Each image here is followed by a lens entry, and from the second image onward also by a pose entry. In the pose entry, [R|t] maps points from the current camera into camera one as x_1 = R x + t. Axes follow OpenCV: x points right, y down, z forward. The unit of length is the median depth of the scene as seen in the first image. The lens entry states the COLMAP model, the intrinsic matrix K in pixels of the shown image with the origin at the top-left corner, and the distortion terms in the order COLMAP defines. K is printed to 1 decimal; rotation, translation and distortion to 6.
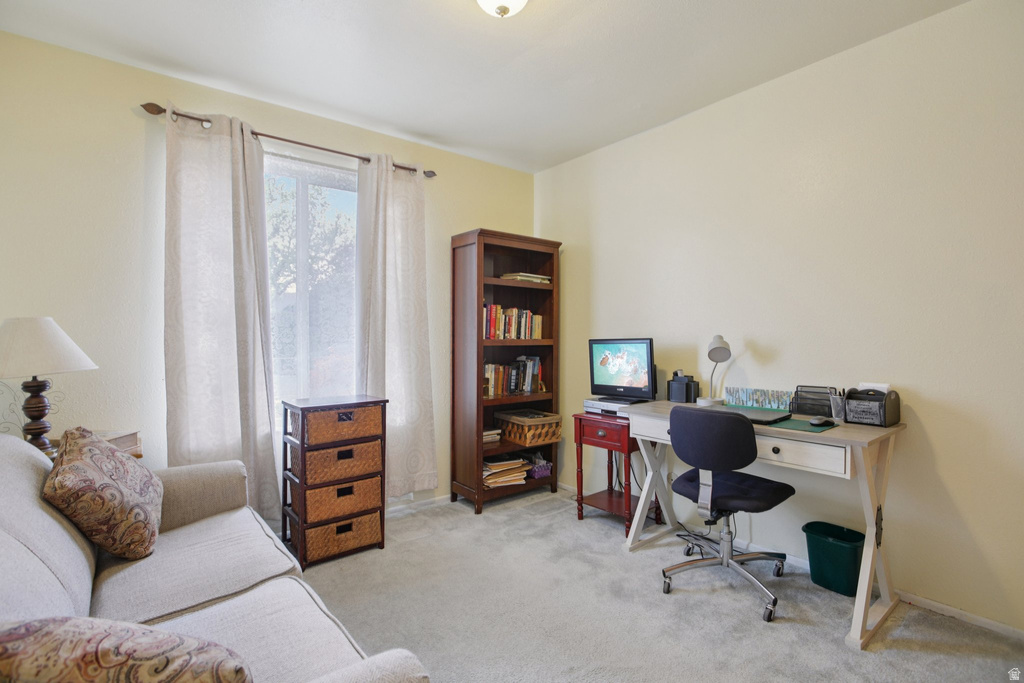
lens RADIAL K [[481.8, 0, 511.2], [0, 481.8, 335.1], [0, 0, 1]] dist [-0.052957, 0.020233]
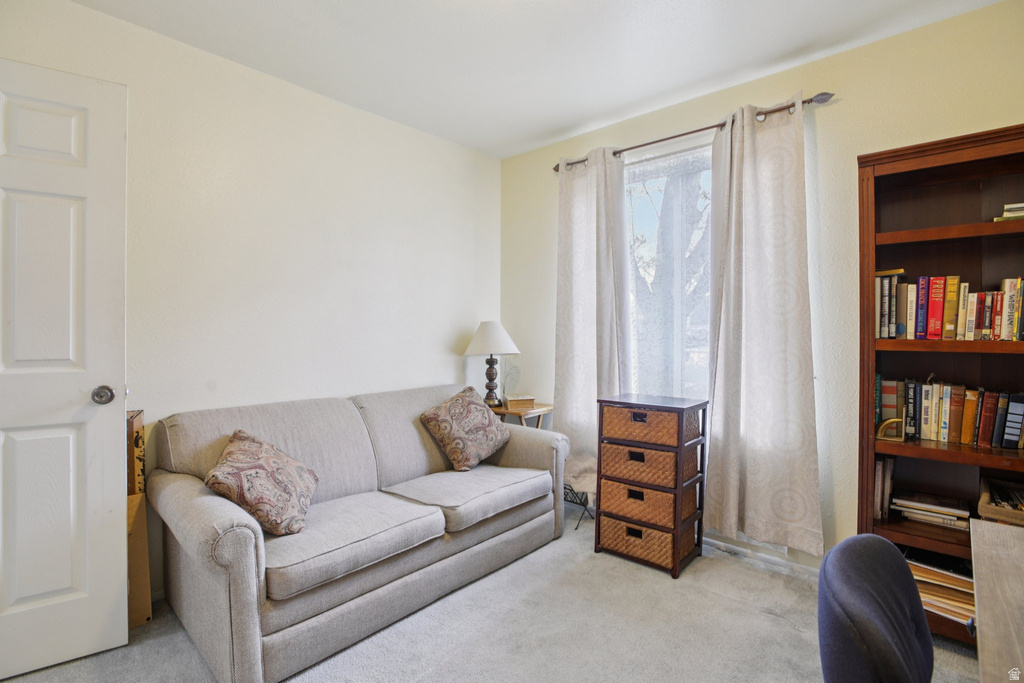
lens RADIAL K [[493.5, 0, 537.5], [0, 493.5, 326.8], [0, 0, 1]] dist [-0.052496, 0.021912]
pose [[0.166743, -0.006036, -0.985982, 0.574041], [0.002156, 0.999981, -0.005757, -0.005346], [0.985998, -0.001166, 0.166753, 0.617641]]
